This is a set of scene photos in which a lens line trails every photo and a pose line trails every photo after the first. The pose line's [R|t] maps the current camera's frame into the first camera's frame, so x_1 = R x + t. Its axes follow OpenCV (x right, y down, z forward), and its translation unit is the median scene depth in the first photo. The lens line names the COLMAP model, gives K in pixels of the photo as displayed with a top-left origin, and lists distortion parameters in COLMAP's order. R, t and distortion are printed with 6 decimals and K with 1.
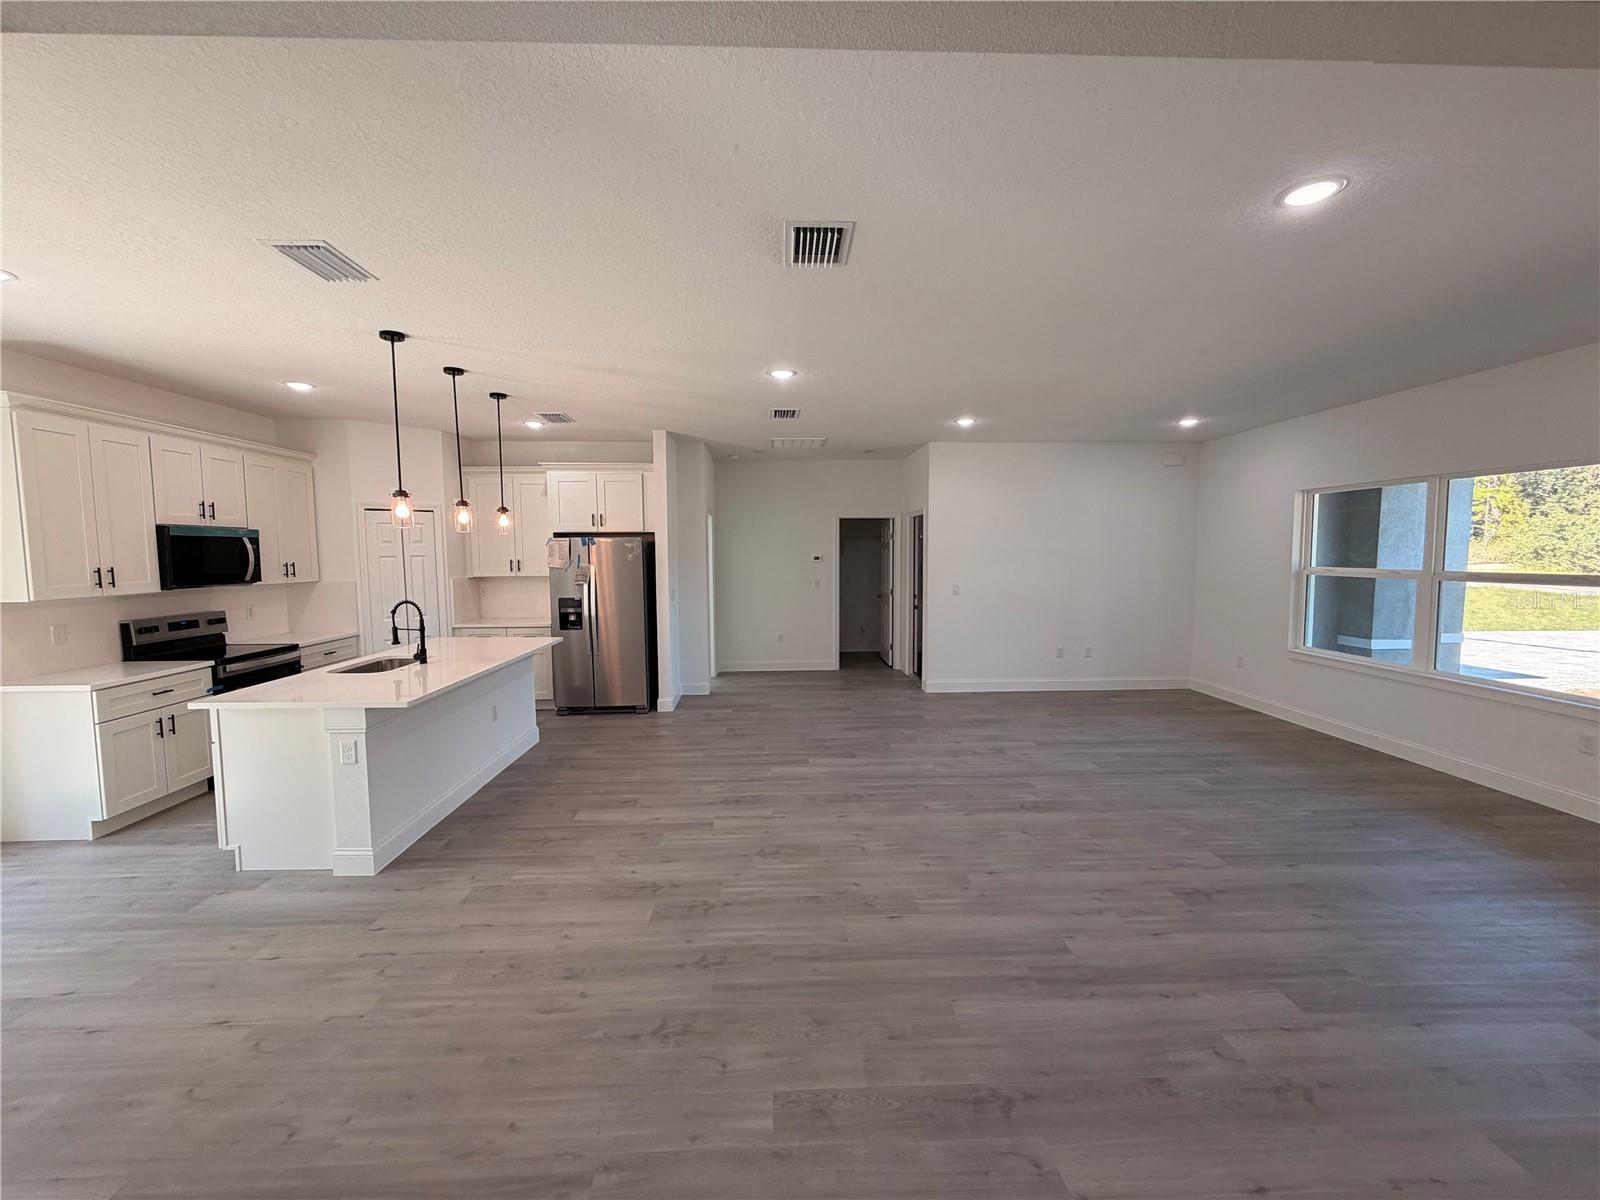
lens RADIAL K [[645.8, 0, 802.7], [0, 645.8, 594.1], [0, 0, 1]] dist [-0.002920, 0.000736]
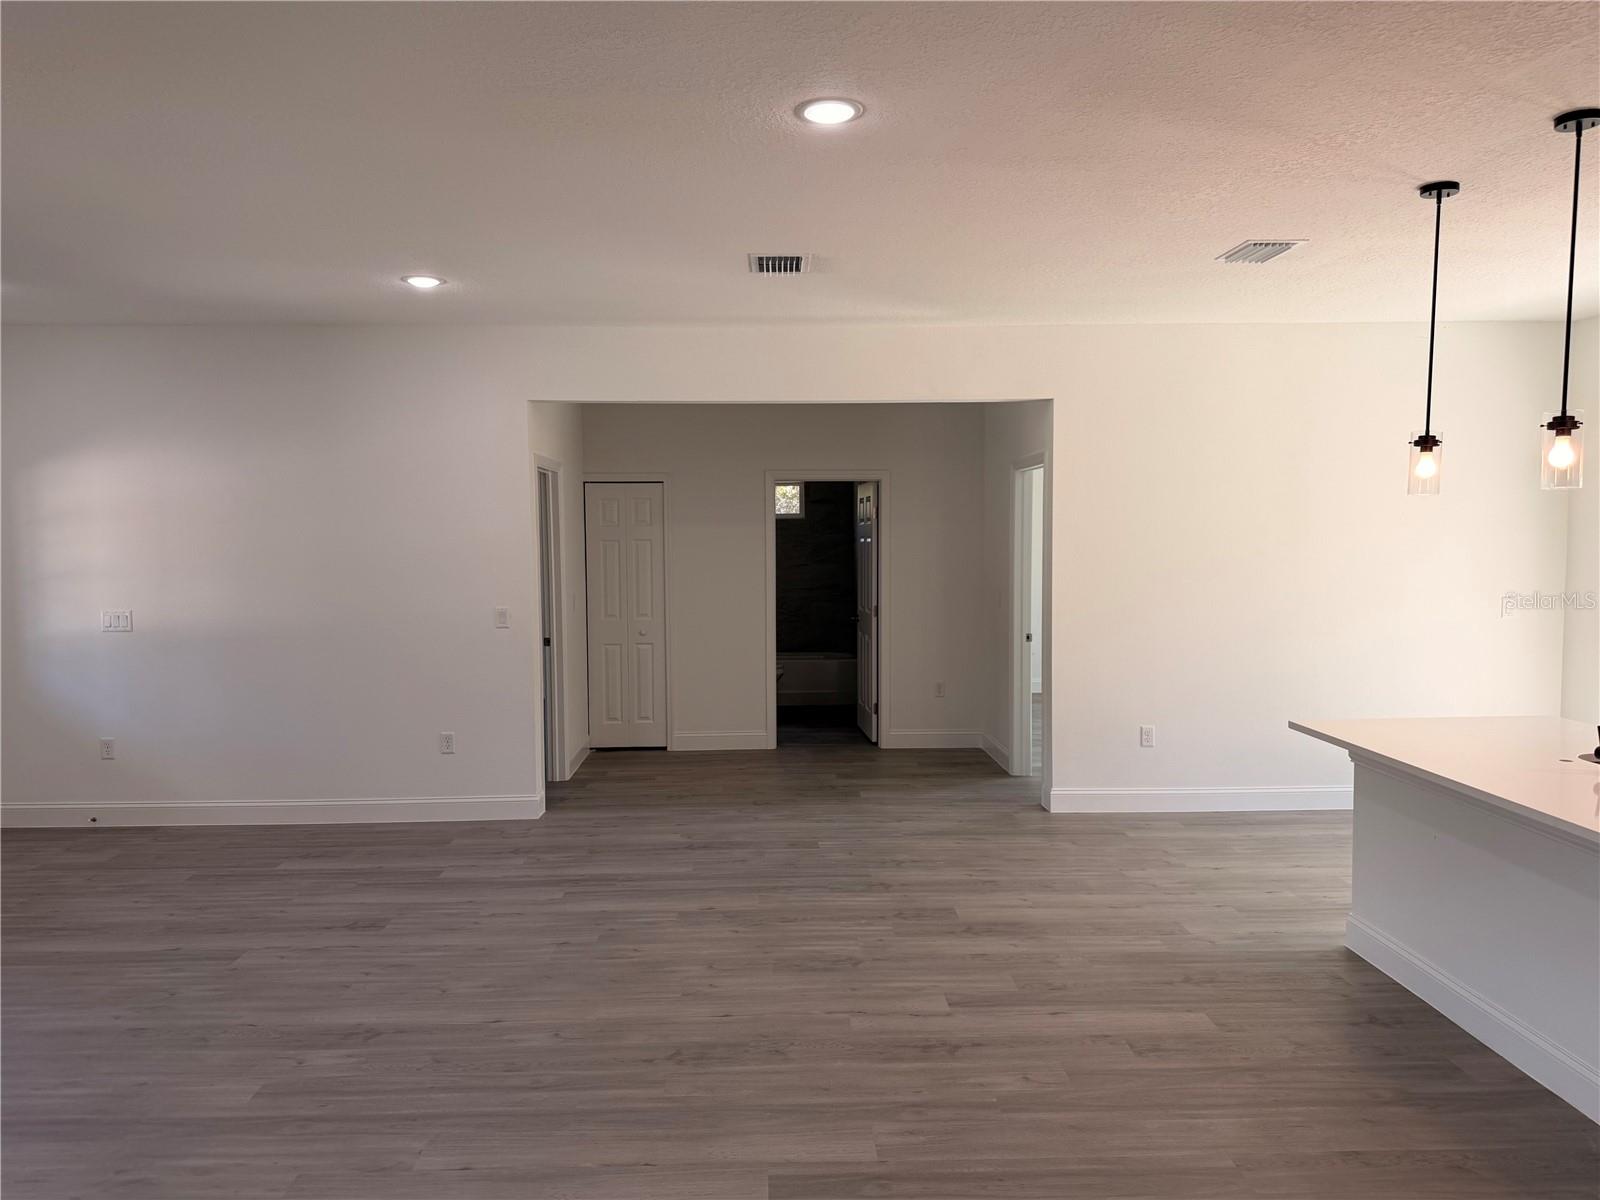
lens RADIAL K [[1131.7, 0, 796.5], [0, 1131.7, 600.8], [0, 0, 1]] dist [0.045090, -0.055084]
pose [[-0.999761, 0.012241, 0.018101, -0.020911], [0.014519, 0.991192, 0.131632, -0.128606], [-0.016331, 0.131863, -0.991133, 1.756434]]
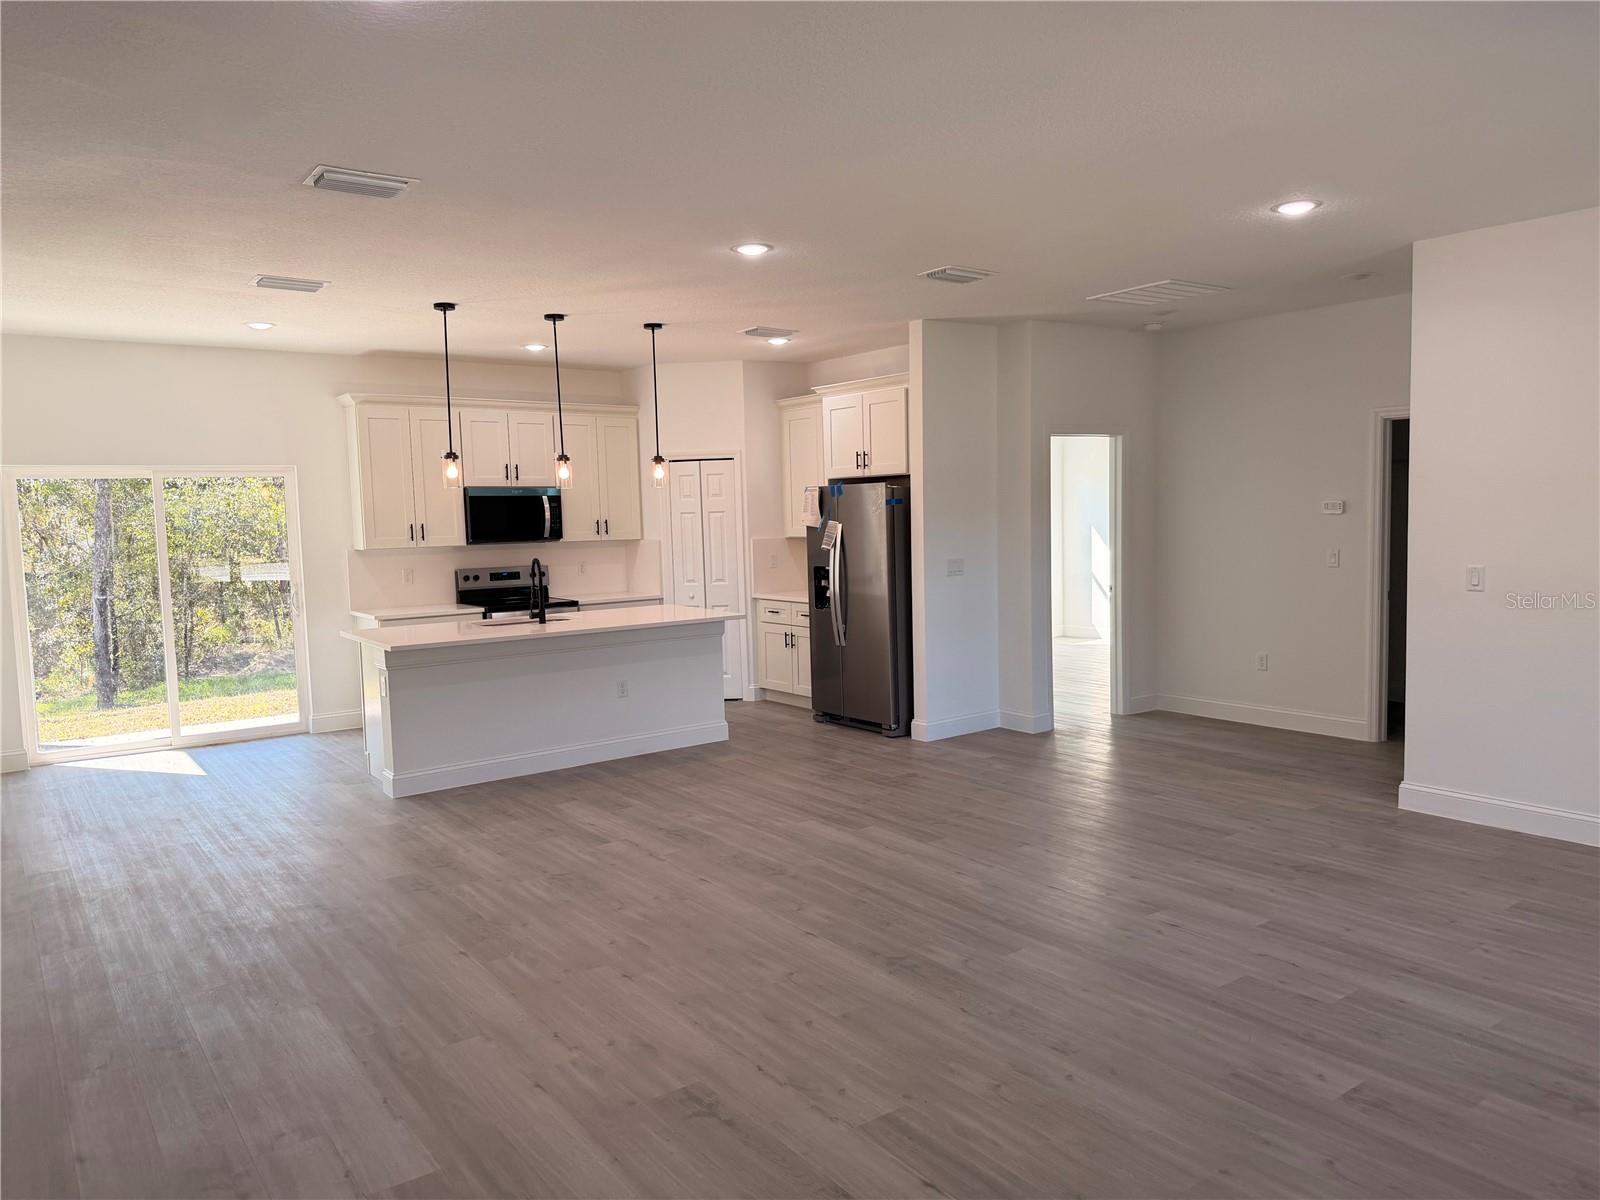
lens RADIAL K [[1131.7, 0, 791.2], [0, 1131.7, 601.9], [0, 0, 1]] dist [0.045090, -0.055084]
pose [[0.550840, 0.060460, -0.832418, 1.029918], [-0.036141, 0.998165, 0.048583, -0.022081], [0.833828, 0.003322, 0.552014, 0.357499]]
